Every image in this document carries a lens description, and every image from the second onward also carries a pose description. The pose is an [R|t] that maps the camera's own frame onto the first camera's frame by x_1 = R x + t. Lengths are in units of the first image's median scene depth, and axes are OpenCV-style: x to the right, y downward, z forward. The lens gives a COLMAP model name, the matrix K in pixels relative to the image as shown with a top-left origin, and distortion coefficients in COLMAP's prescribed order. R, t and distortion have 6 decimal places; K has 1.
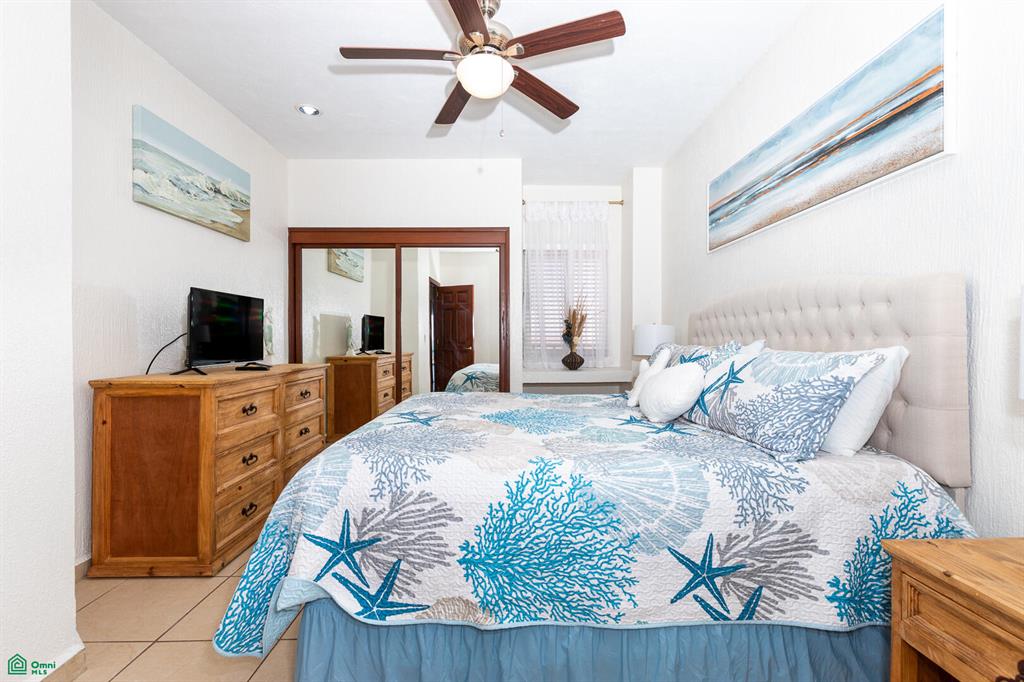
lens RADIAL K [[465.3, 0, 512.0], [0, 465.3, 341.0], [0, 0, 1]] dist [0.008678, -0.000650]
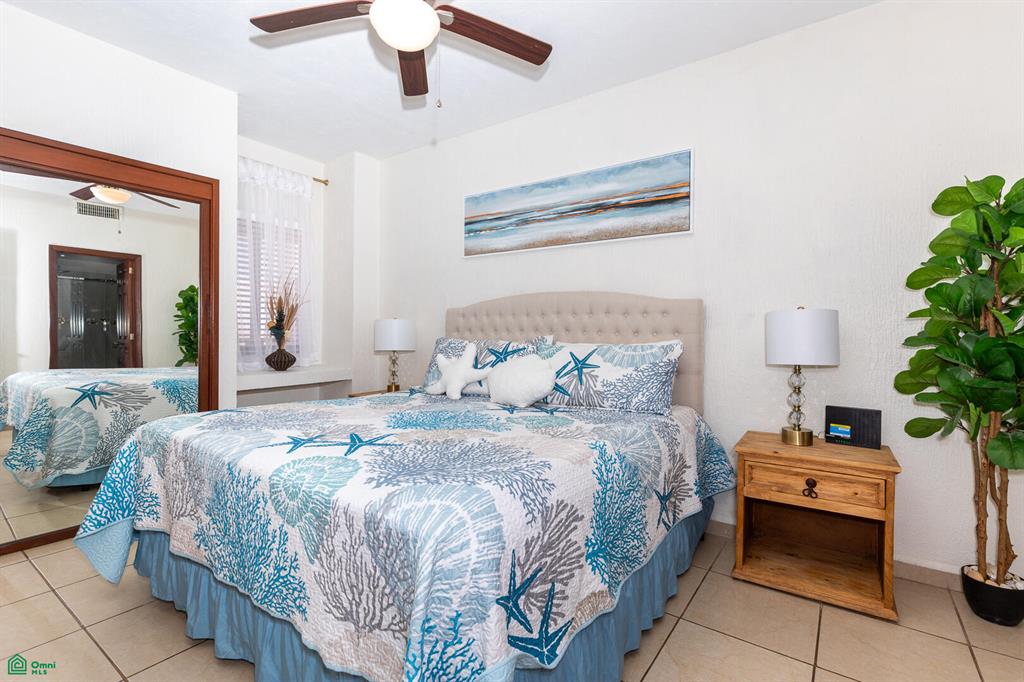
lens RADIAL K [[477.9, 0, 515.6], [0, 477.9, 334.9], [0, 0, 1]] dist [0.017255, -0.000210]
pose [[0.574435, 0.000906, 0.818550, -0.854923], [-0.002165, 0.999998, 0.000412, -0.006007], [-0.818547, -0.002008, 0.574436, 0.437801]]
